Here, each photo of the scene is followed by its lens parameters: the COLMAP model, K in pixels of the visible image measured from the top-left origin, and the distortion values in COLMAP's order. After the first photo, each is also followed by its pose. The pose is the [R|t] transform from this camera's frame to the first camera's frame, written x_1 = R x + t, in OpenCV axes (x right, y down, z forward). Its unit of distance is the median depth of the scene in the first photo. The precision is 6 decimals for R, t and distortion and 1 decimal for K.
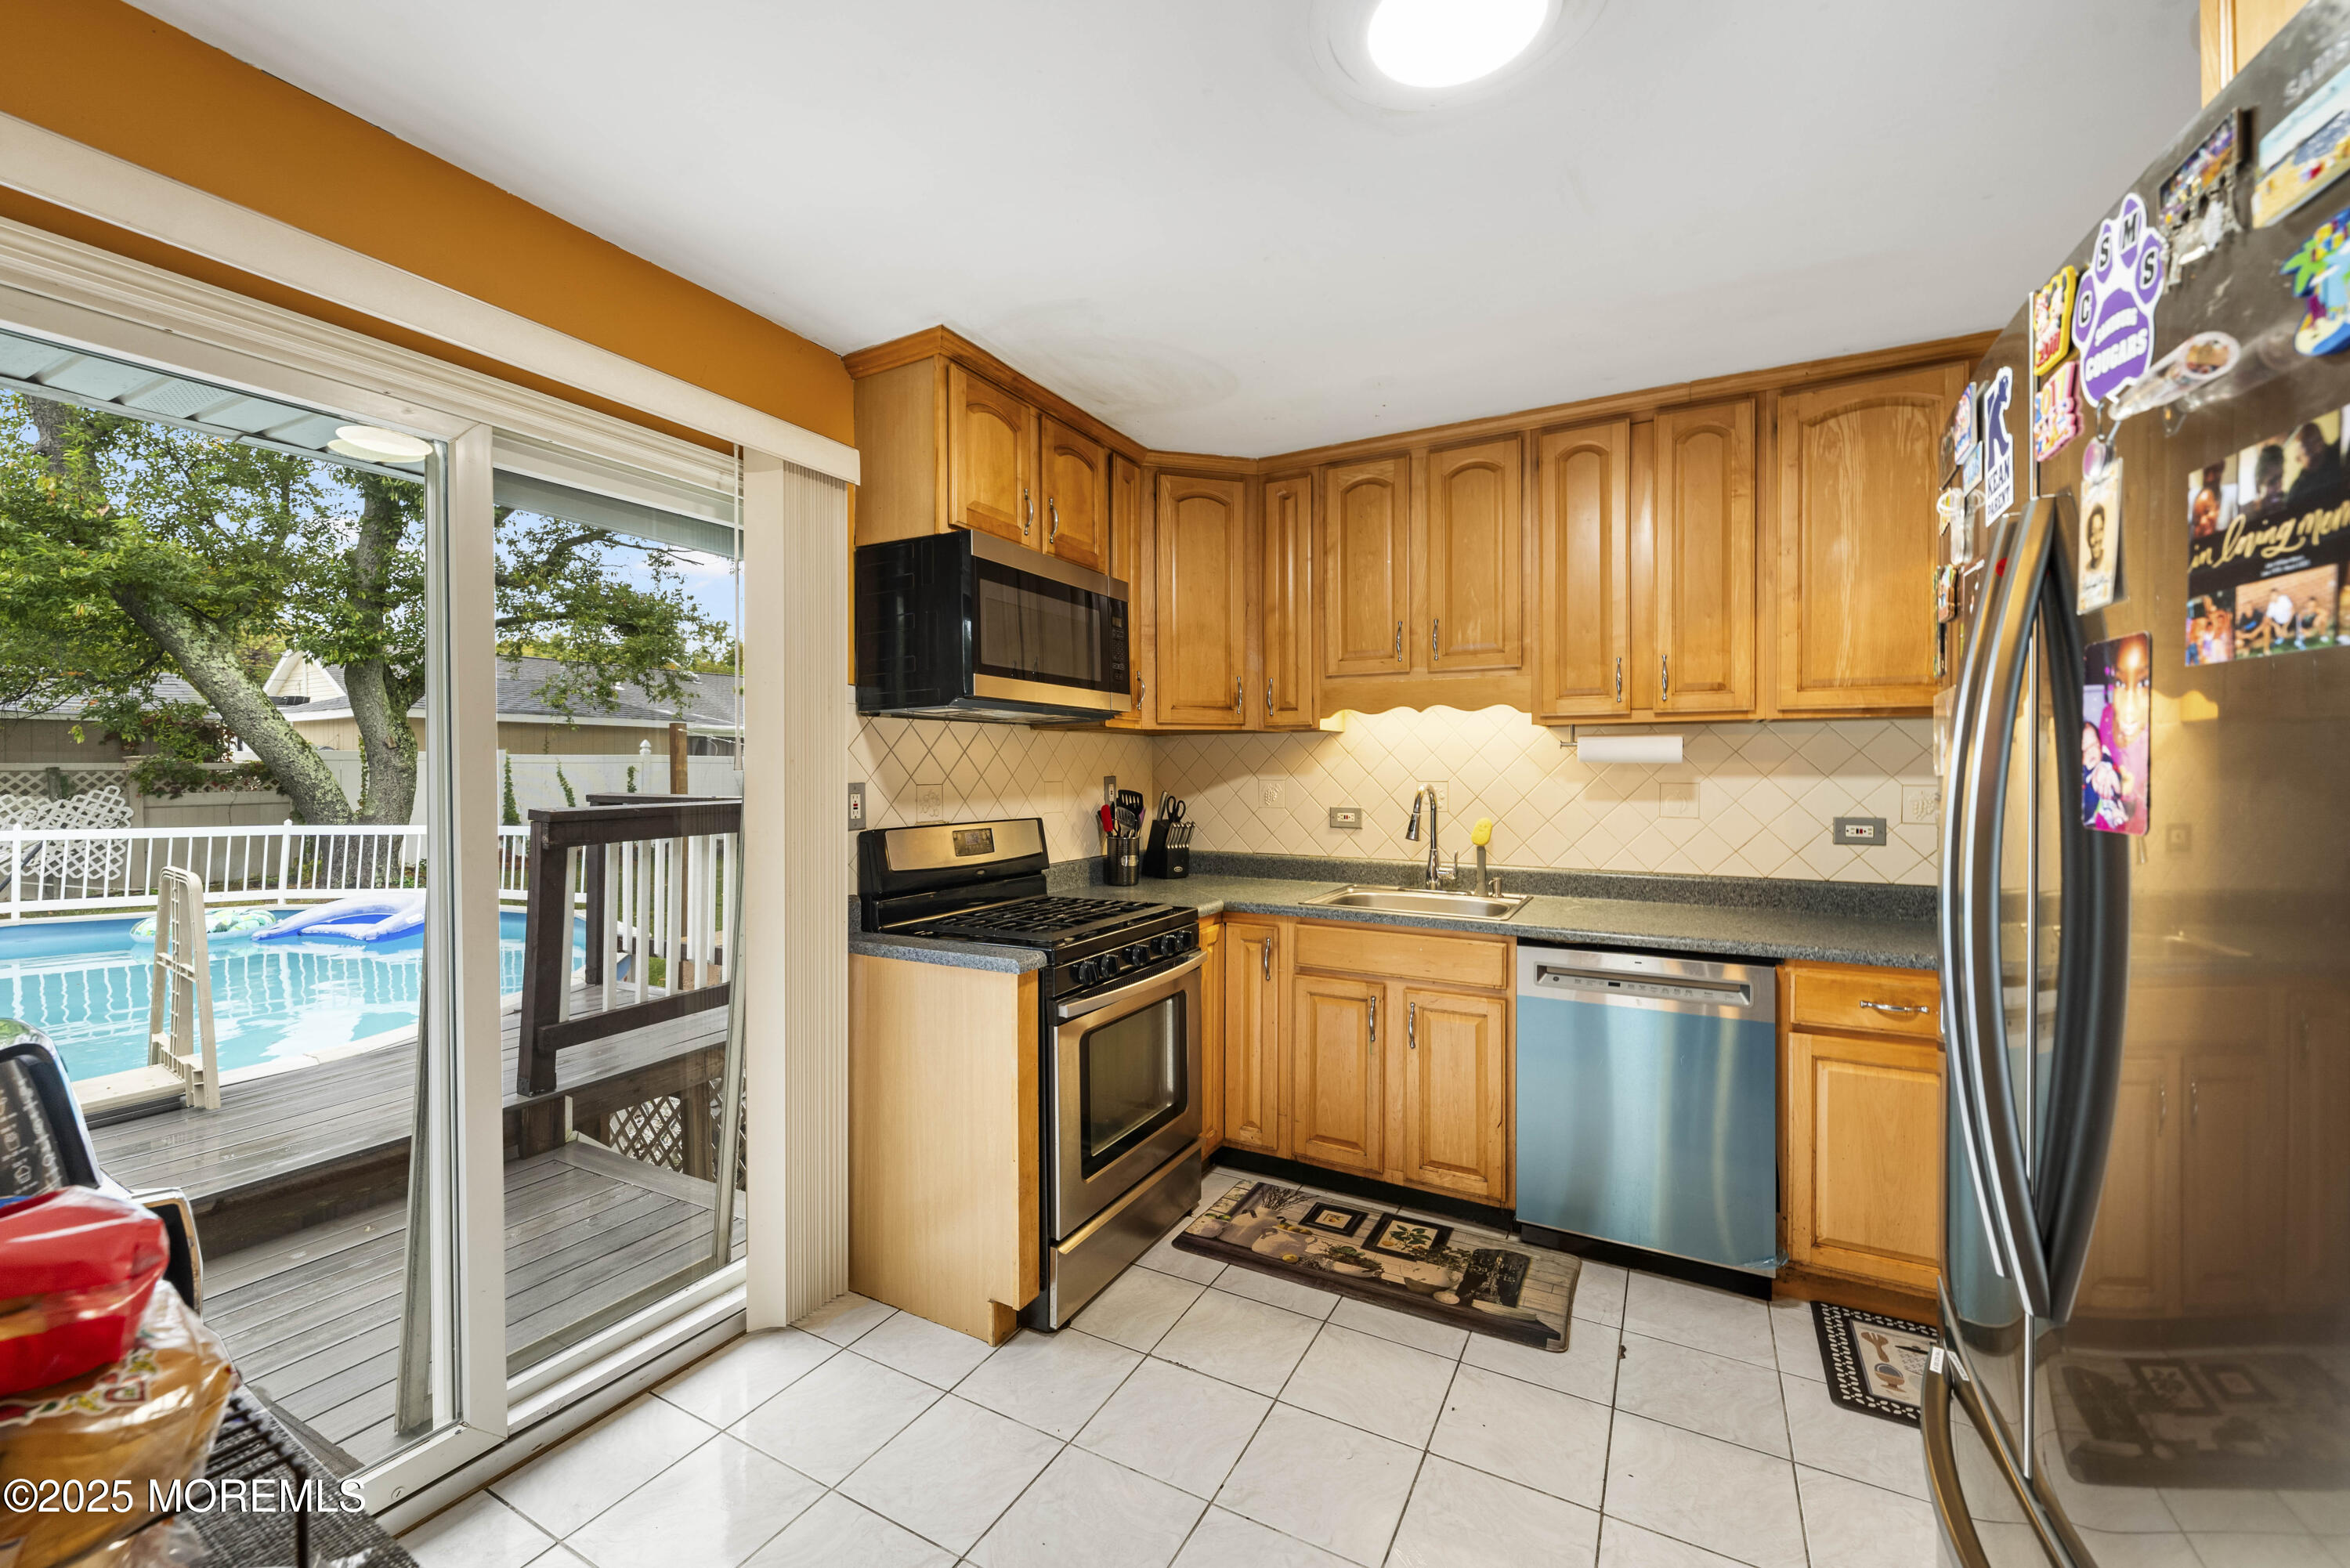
lens RADIAL K [[942.6, 0, 1169.5], [0, 942.6, 777.9], [0, 0, 1]] dist [-0.000748, -0.000194]
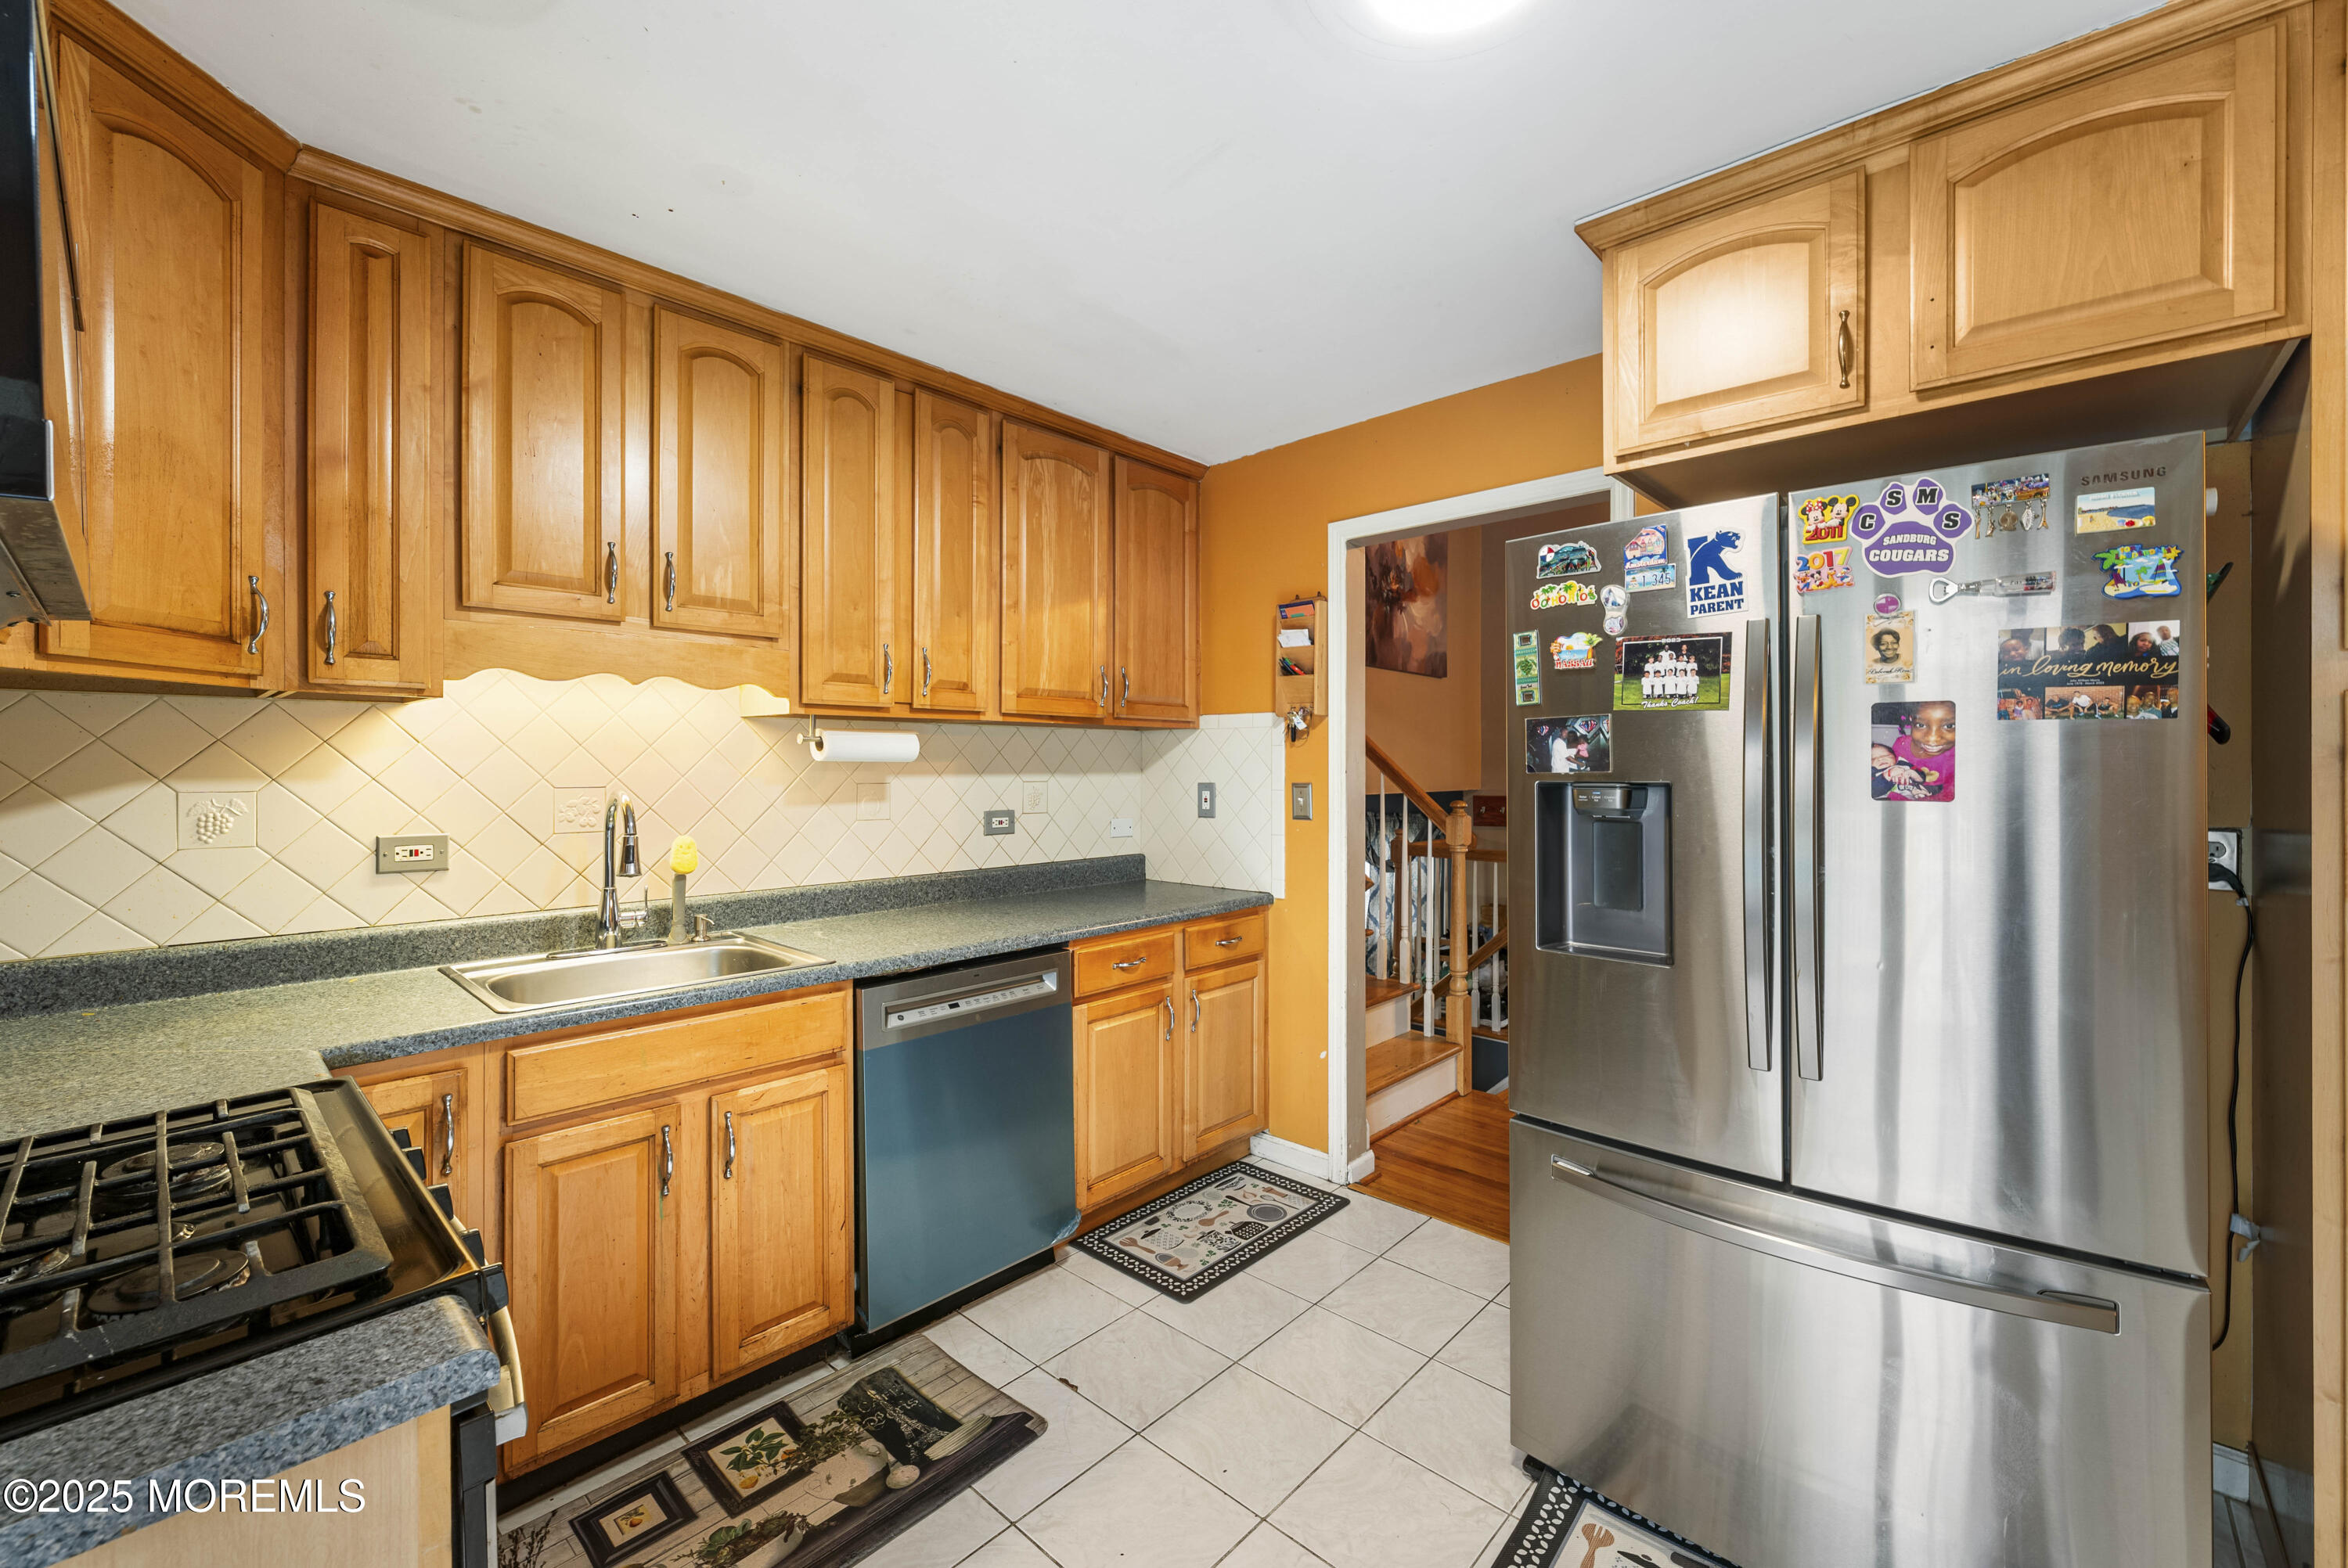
lens RADIAL K [[941.8, 0, 1170.4], [0, 941.8, 767.2], [0, 0, 1]] dist [-0.000748, -0.000194]
pose [[0.248198, -0.000907, 0.968709, -0.329462], [0.009833, 0.999950, -0.001584, -0.006840], [-0.968659, 0.009918, 0.248195, 0.529068]]
